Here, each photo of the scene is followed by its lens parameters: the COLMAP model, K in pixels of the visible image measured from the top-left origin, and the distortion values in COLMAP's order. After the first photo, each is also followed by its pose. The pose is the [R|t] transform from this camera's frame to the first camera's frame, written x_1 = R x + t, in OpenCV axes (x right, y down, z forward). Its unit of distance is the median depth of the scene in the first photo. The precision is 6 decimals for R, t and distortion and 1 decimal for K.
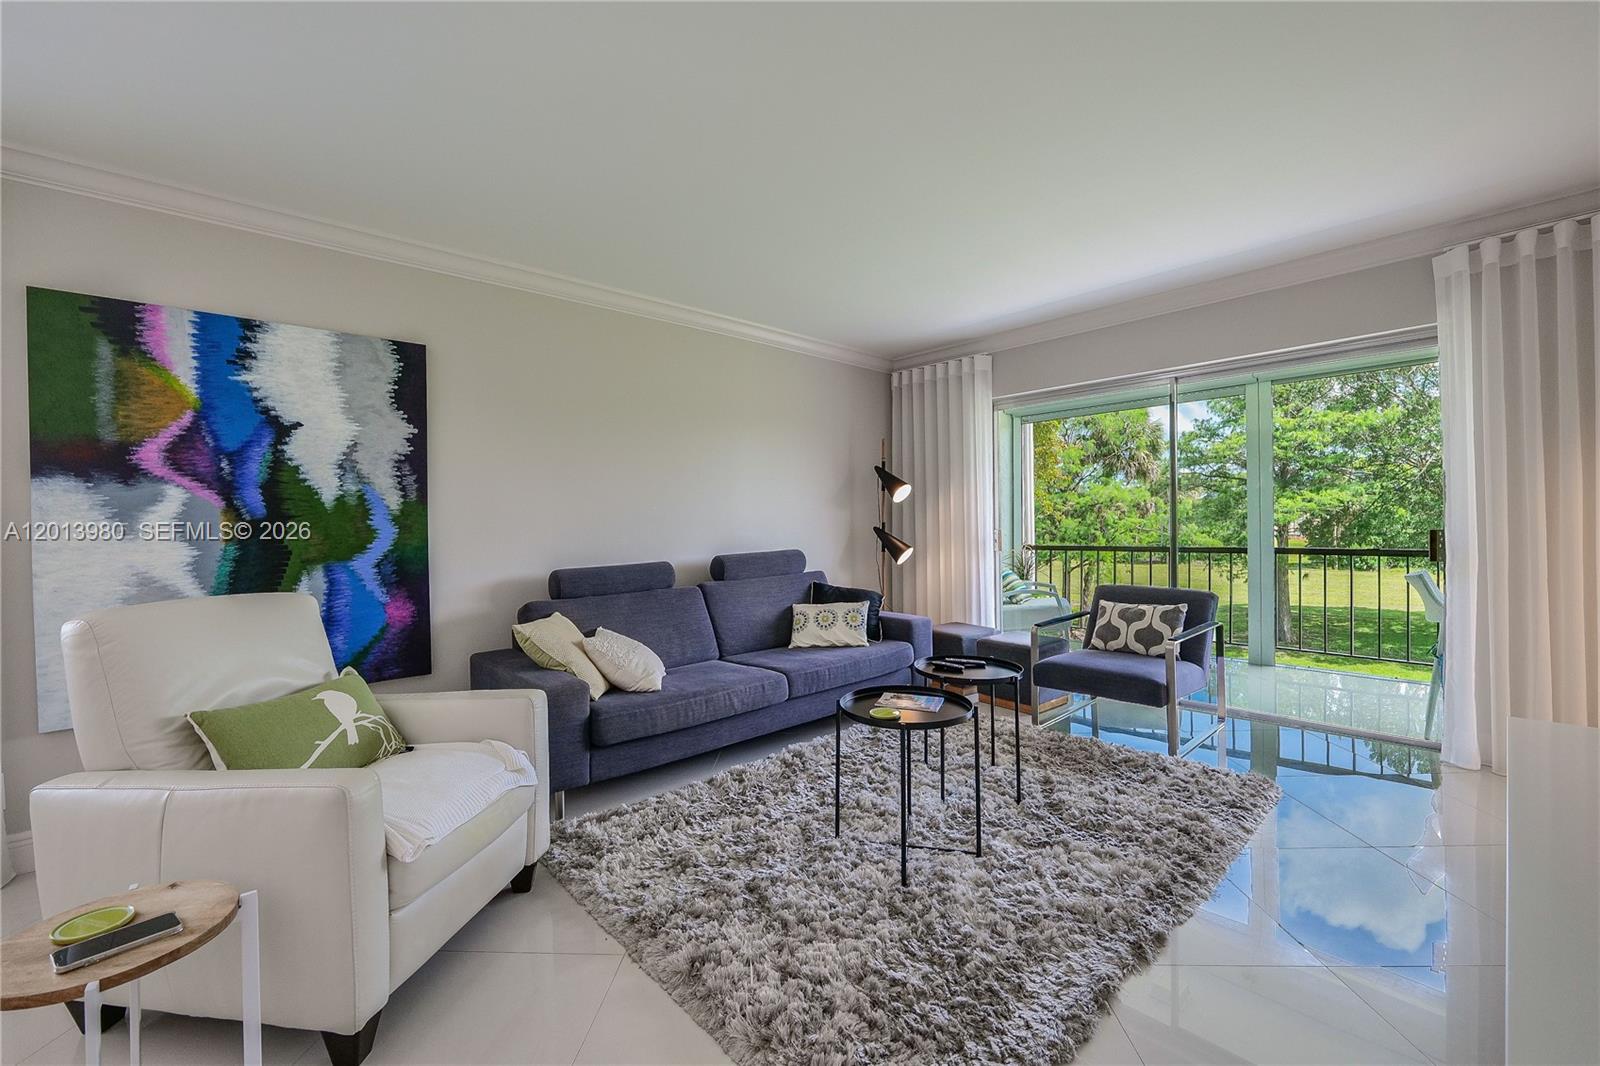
lens RADIAL K [[667.2, 0, 796.9], [0, 667.2, 529.4], [0, 0, 1]] dist [-0.010473, 0.000708]
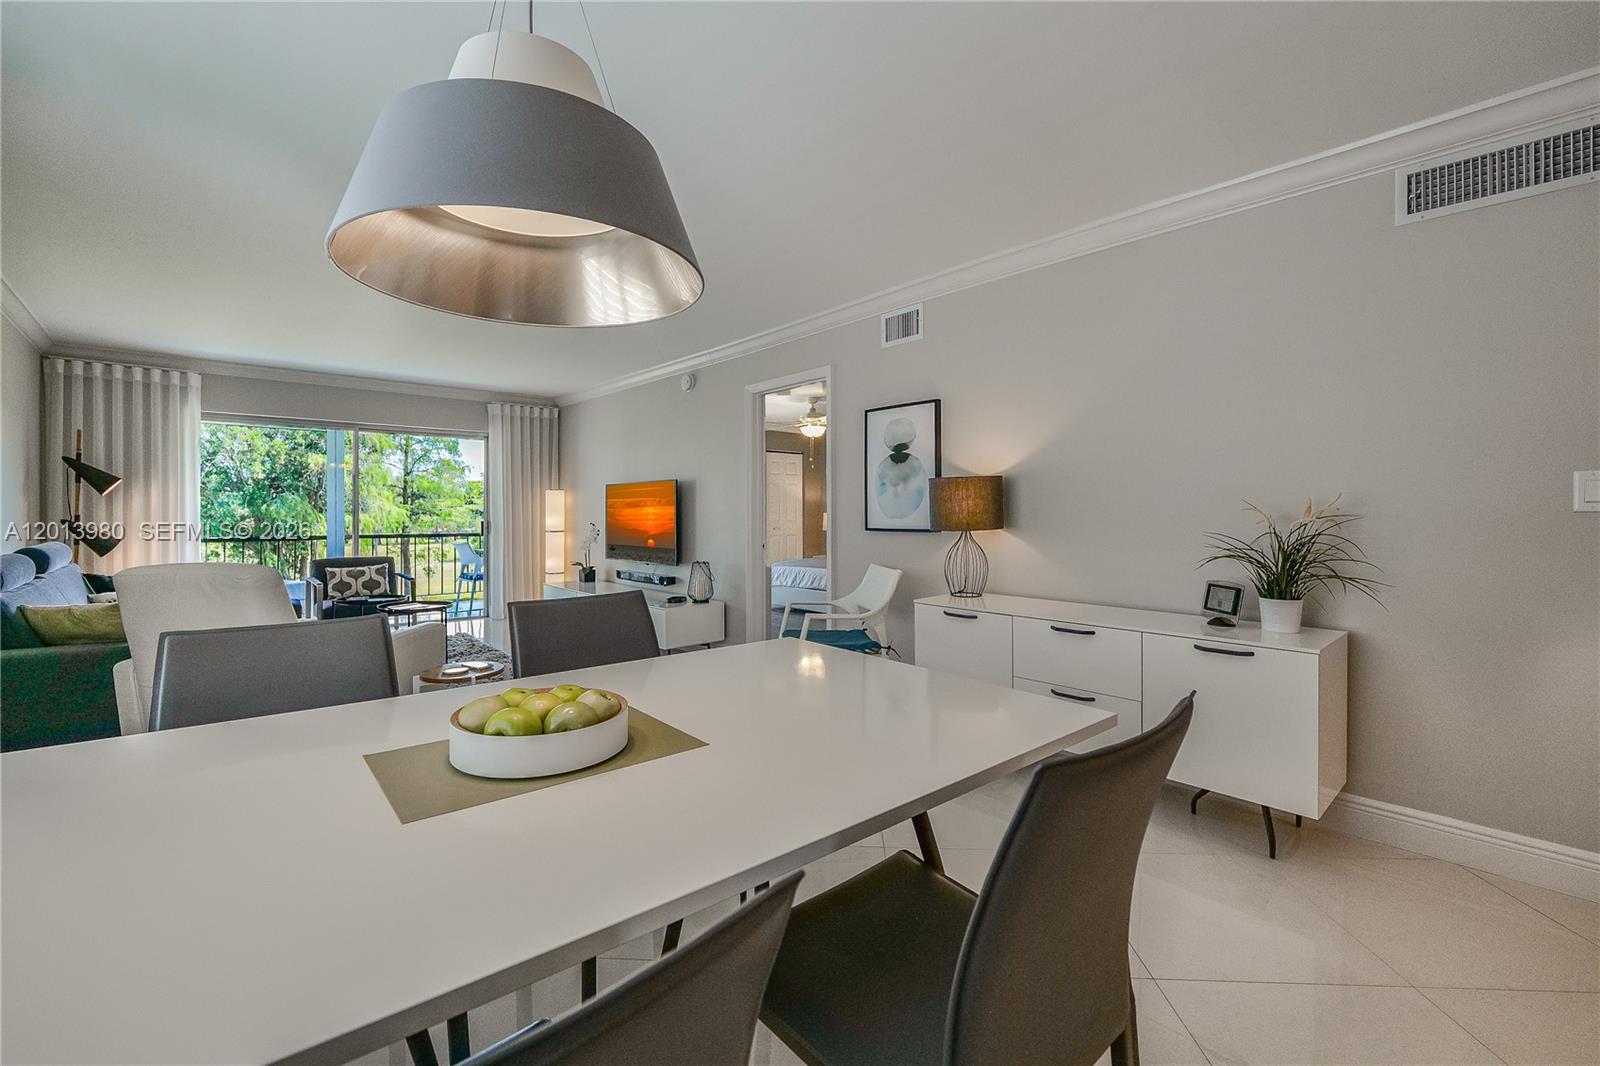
lens RADIAL K [[667.2, 0, 794.9], [0, 667.2, 541.9], [0, 0, 1]] dist [-0.010473, 0.000708]
pose [[0.009878, -0.041992, 0.999069, -1.100266], [-0.001359, 0.999116, 0.042008, -0.018213], [-0.999950, -0.001773, 0.009812, -0.087094]]
